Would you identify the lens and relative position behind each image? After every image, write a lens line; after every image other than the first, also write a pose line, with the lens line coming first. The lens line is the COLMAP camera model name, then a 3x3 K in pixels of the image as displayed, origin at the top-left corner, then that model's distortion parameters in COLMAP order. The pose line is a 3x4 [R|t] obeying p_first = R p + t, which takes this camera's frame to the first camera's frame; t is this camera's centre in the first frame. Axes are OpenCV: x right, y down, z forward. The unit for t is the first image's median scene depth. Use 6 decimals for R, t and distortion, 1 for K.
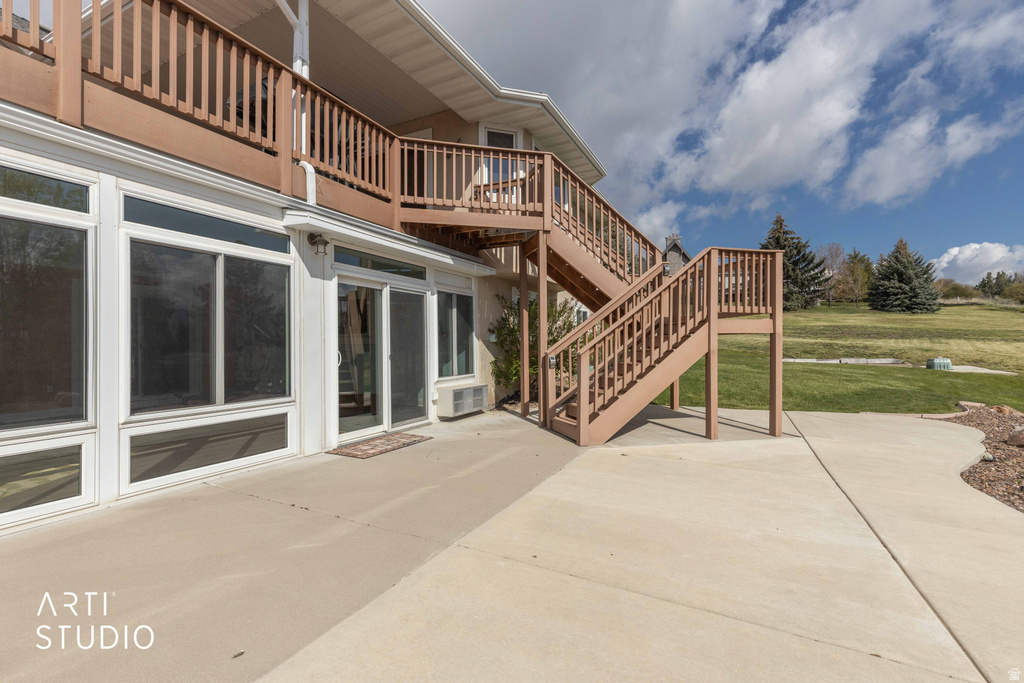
lens RADIAL K [[464.9, 0, 518.4], [0, 464.9, 345.5], [0, 0, 1]] dist [0.006593, -0.000896]
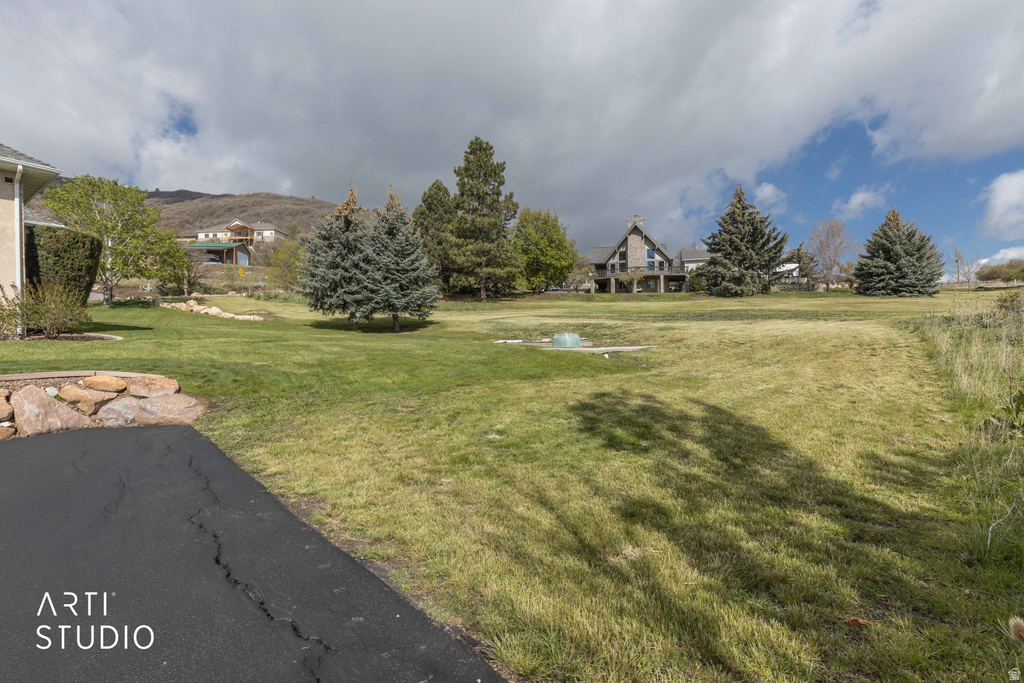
lens RADIAL K [[464.9, 0, 505.4], [0, 464.9, 352.2], [0, 0, 1]] dist [0.006593, -0.000896]
pose [[0.988480, -0.000302, -0.151353, 0.393090], [0.003114, 0.999827, 0.018342, 0.018858], [0.151321, -0.018603, 0.988310, 0.083066]]
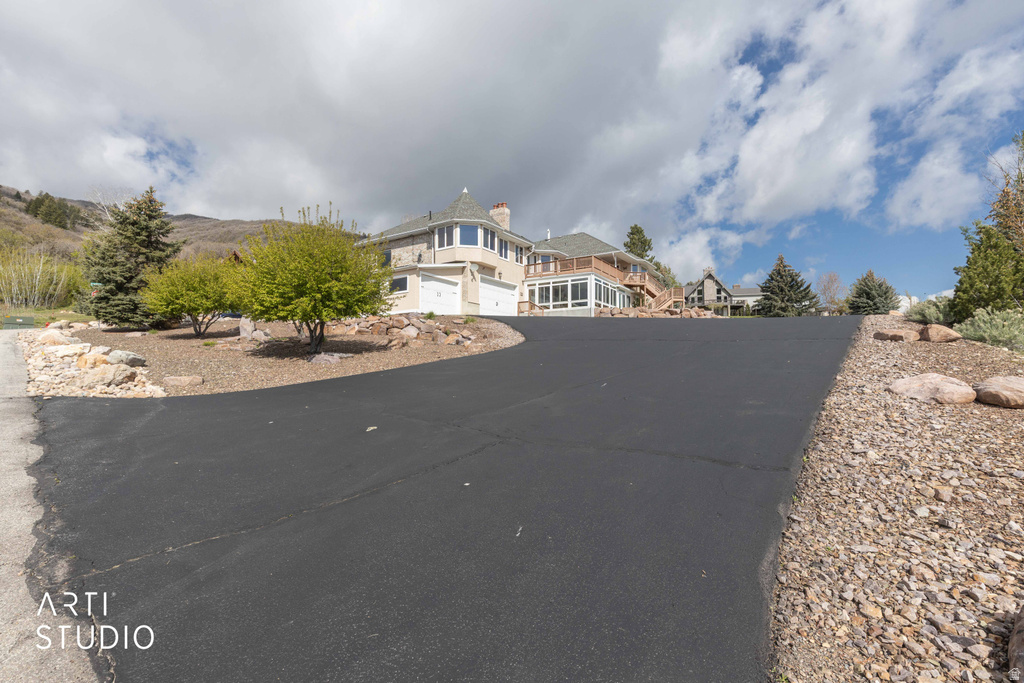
lens RADIAL K [[464.9, 0, 511.6], [0, 464.9, 336.4], [0, 0, 1]] dist [0.006593, -0.000896]
pose [[0.994215, 0.000108, -0.107406, -0.151136], [-0.007731, 0.997477, -0.070563, 0.127052], [0.107127, 0.070985, 0.991708, -0.759308]]
